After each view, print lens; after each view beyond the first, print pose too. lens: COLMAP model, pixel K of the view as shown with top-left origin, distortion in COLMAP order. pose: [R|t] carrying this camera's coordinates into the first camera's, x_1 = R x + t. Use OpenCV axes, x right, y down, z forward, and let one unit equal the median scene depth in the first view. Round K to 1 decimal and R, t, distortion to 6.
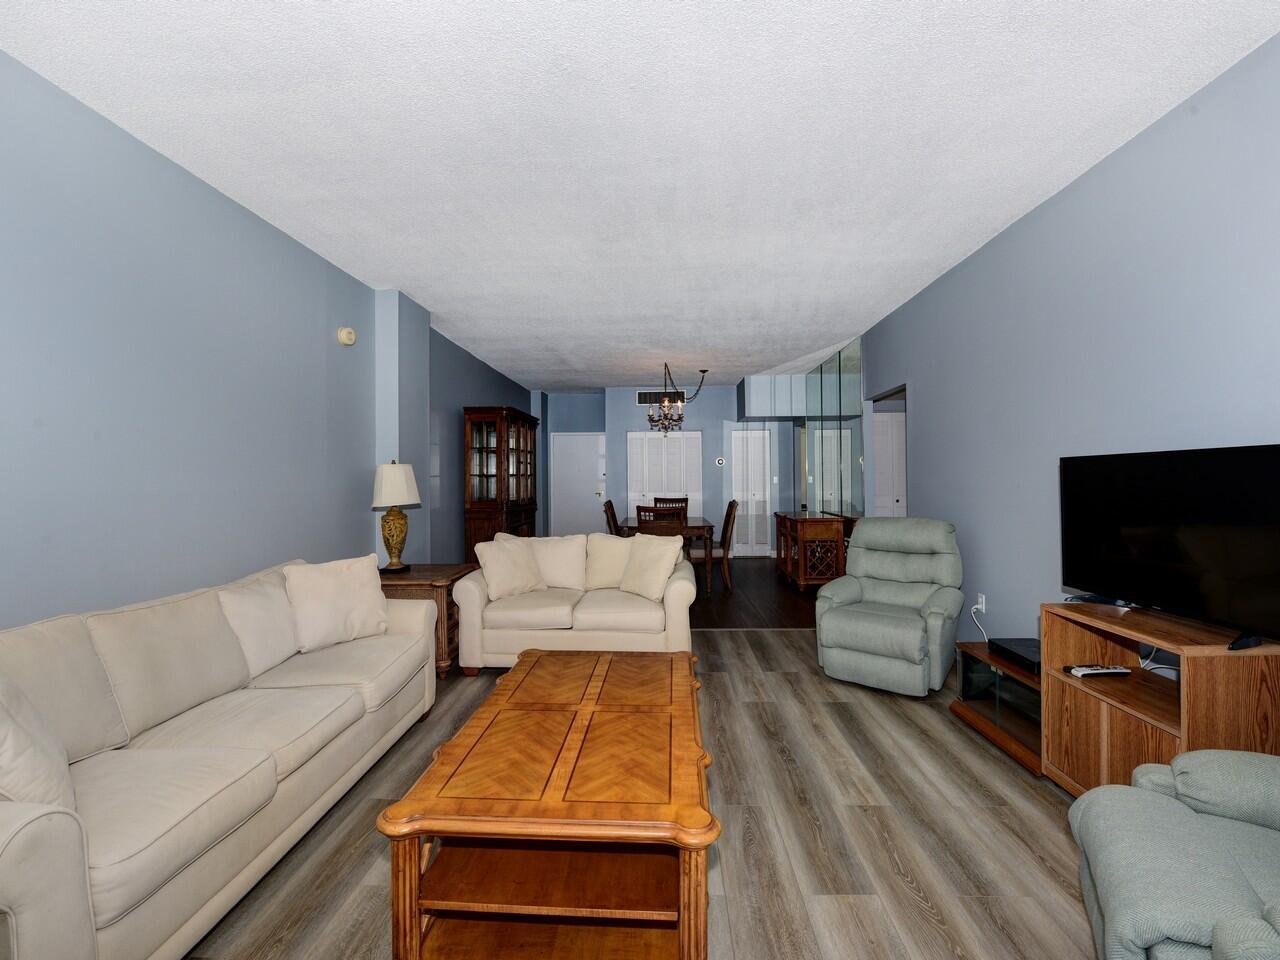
lens RADIAL K [[565.0, 0, 644.8], [0, 565.0, 467.5], [0, 0, 1]] dist [-0.014568, -0.000135]
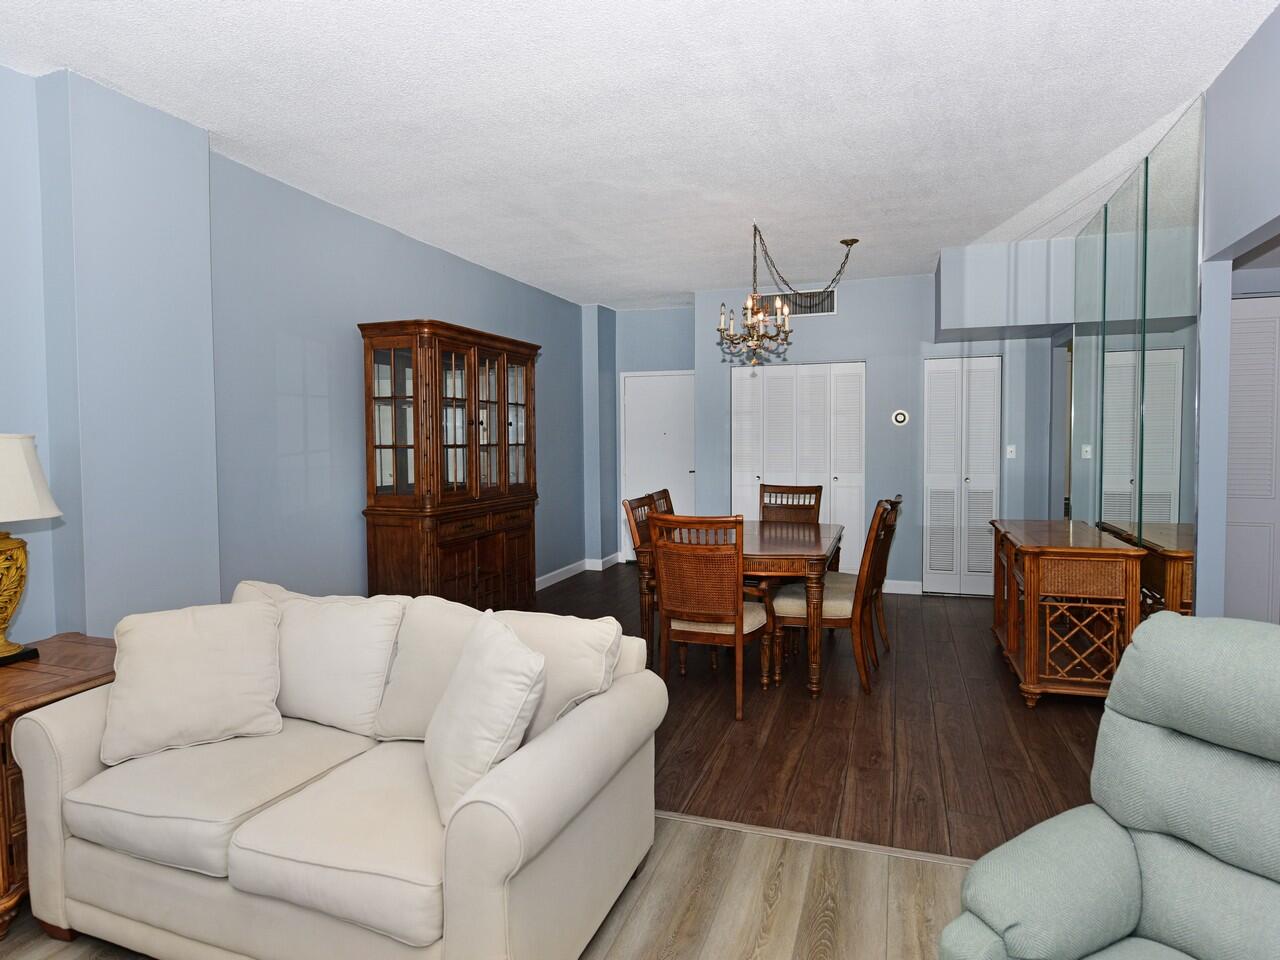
lens RADIAL K [[768.1, 0, 624.0], [0, 768.1, 466.3], [0, 0, 1]] dist [-0.003641, 0.001053]
pose [[0.957311, 0.007737, -0.288956, 0.126229], [0.007481, 0.998644, 0.051522, -0.004263], [0.288963, -0.051485, 0.955955, 0.294207]]
